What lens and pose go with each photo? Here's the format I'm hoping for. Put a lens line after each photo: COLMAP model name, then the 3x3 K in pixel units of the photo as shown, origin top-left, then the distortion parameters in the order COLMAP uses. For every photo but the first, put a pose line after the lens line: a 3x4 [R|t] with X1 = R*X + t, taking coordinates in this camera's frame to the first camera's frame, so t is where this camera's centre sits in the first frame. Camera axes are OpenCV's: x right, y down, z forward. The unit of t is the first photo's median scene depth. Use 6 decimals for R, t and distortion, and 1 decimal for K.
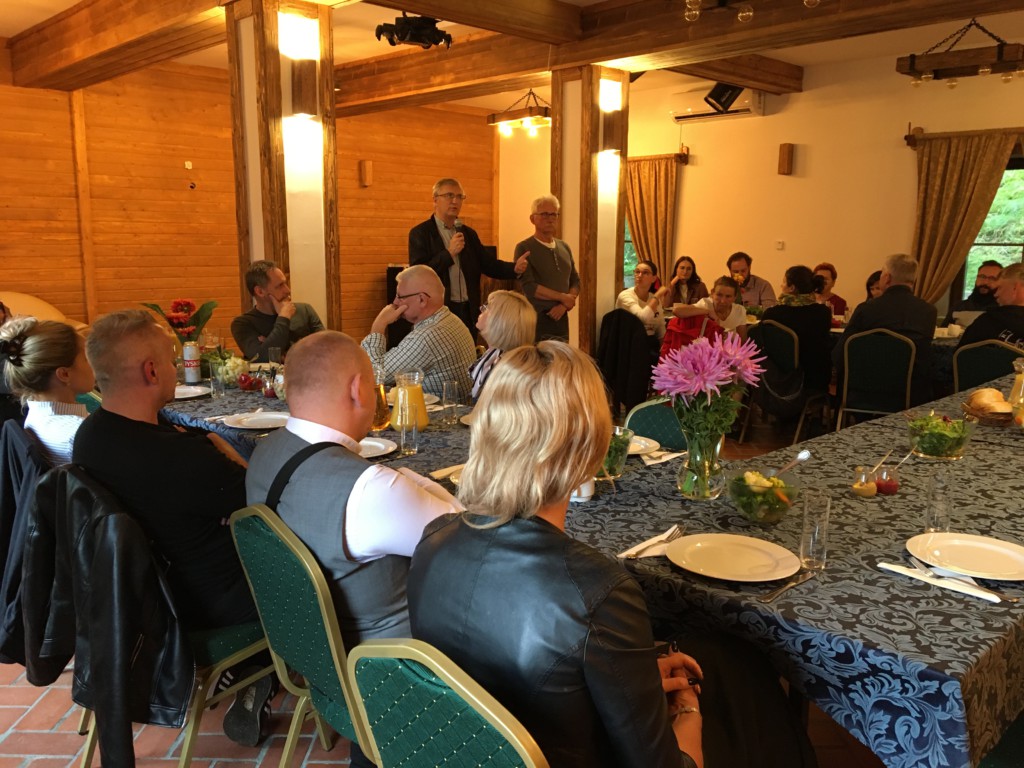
lens RADIAL K [[854.9, 0, 512.0], [0, 854.9, 384.0], [0, 0, 1]] dist [0.077942, -0.123204]
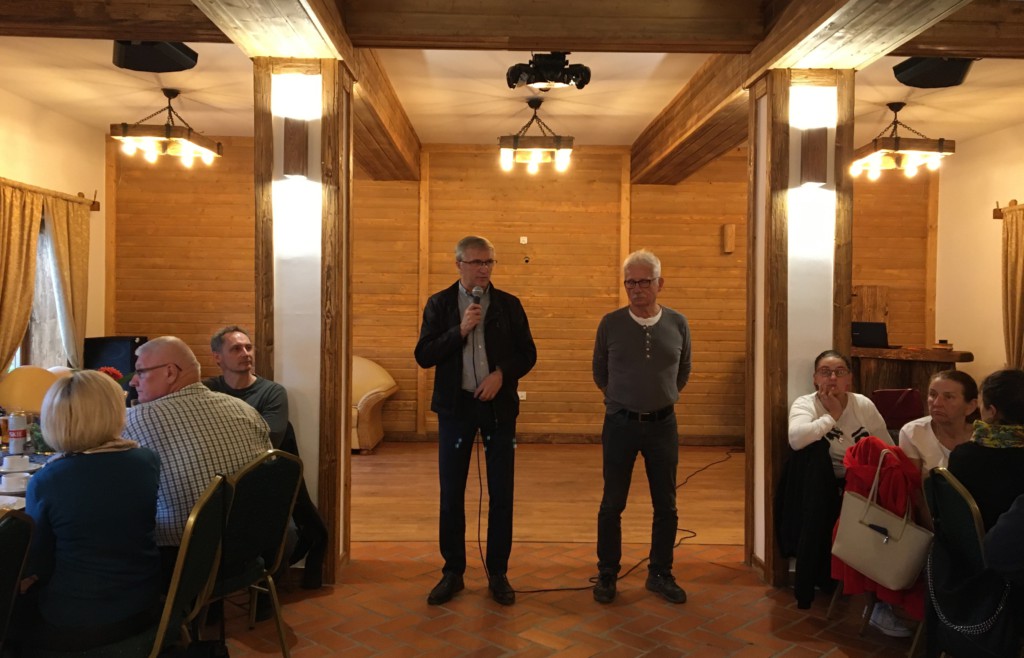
lens RADIAL K [[852.2, 0, 512.0], [0, 852.2, 316.9], [0, 0, 1]] dist [0.094521, -0.177264]
pose [[0.742075, 0.011677, -0.670215, 0.315202], [-0.120425, 0.985903, -0.116160, -0.049415], [0.659411, 0.166911, 0.733020, 0.292512]]
